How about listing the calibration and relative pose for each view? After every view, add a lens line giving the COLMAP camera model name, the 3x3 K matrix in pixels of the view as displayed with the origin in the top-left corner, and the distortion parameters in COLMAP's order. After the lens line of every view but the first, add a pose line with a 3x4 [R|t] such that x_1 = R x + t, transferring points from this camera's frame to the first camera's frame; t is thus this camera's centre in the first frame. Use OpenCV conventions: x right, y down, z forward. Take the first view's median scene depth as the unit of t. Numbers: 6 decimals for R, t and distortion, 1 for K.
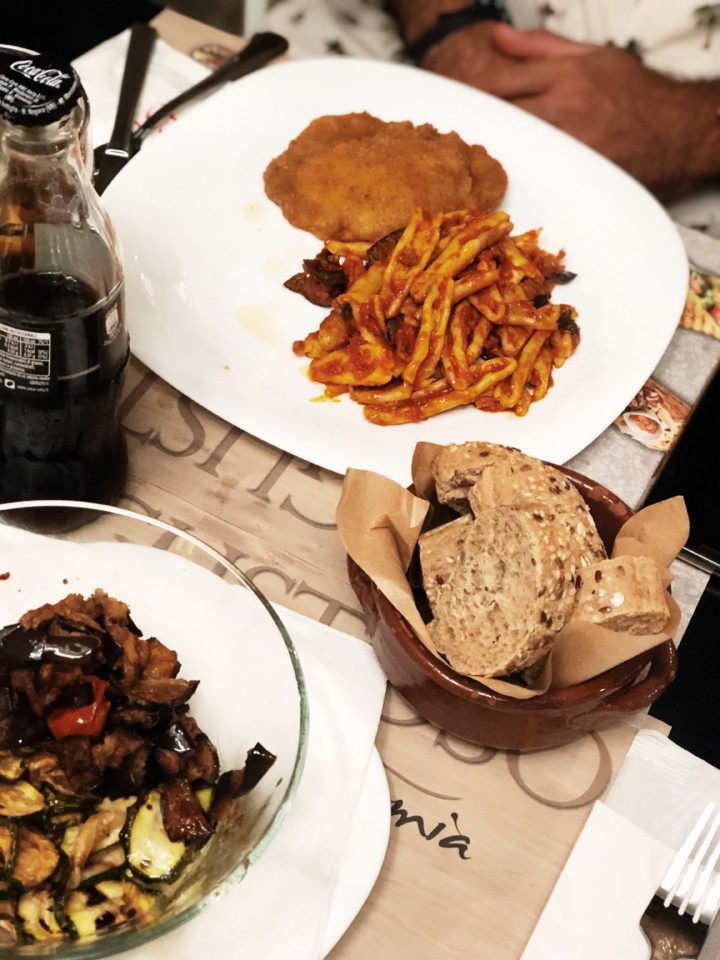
lens RADIAL K [[1578.2, 0, 360.0], [0, 1578.2, 480.0], [0, 0, 1]] dist [-0.028363, 0.738599]
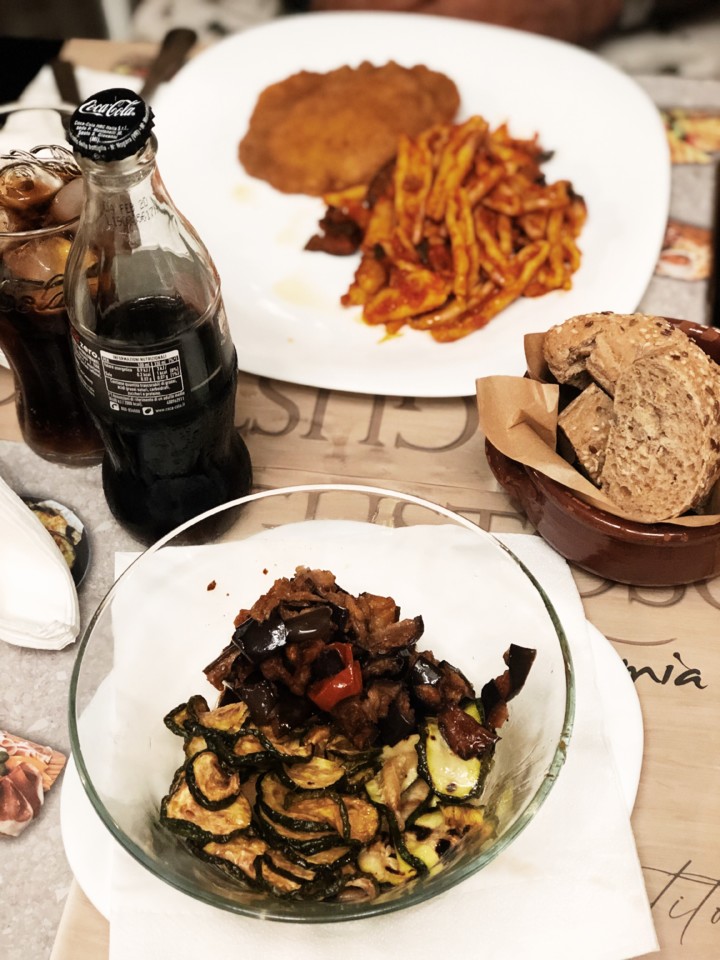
lens RADIAL K [[1578.2, 0, 360.0], [0, 1578.2, 480.0], [0, 0, 1]] dist [-0.028363, 0.738599]
pose [[0.937023, -0.340884, 0.076072, -0.185469], [0.339120, 0.940076, 0.035406, -0.008015], [-0.083583, -0.007378, 0.996473, -0.040337]]
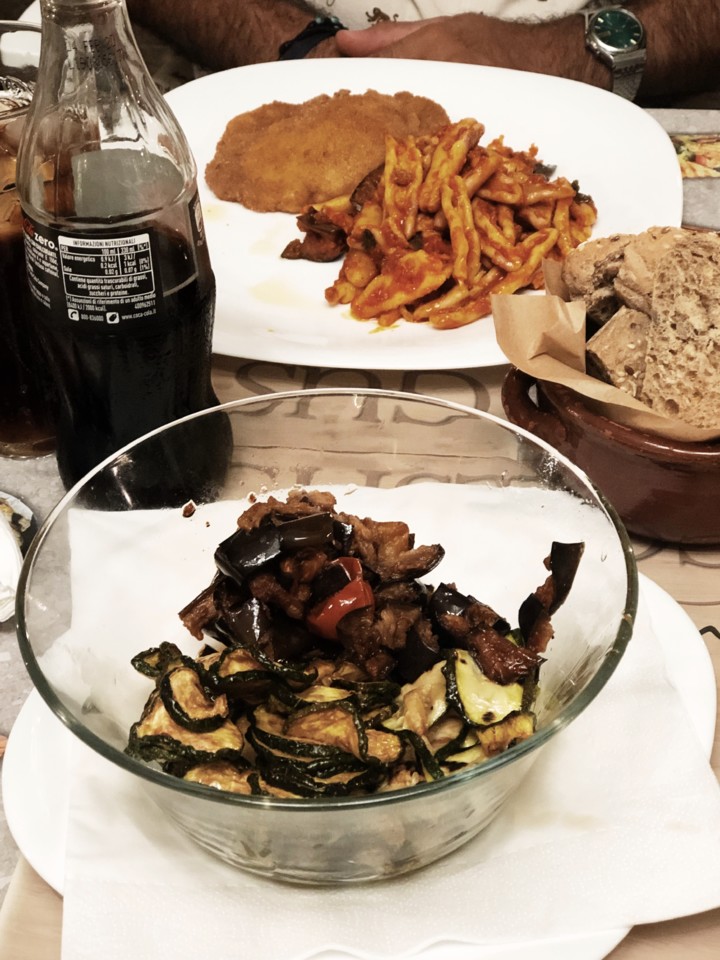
lens RADIAL K [[1686.7, 0, 360.0], [0, 1686.7, 480.0], [0, 0, 1]] dist [-0.001499, 0.331519]
pose [[0.925331, -0.335651, 0.176352, -0.290452], [0.364231, 0.916125, -0.167484, 0.231101], [-0.105344, 0.219211, 0.969974, 0.086763]]
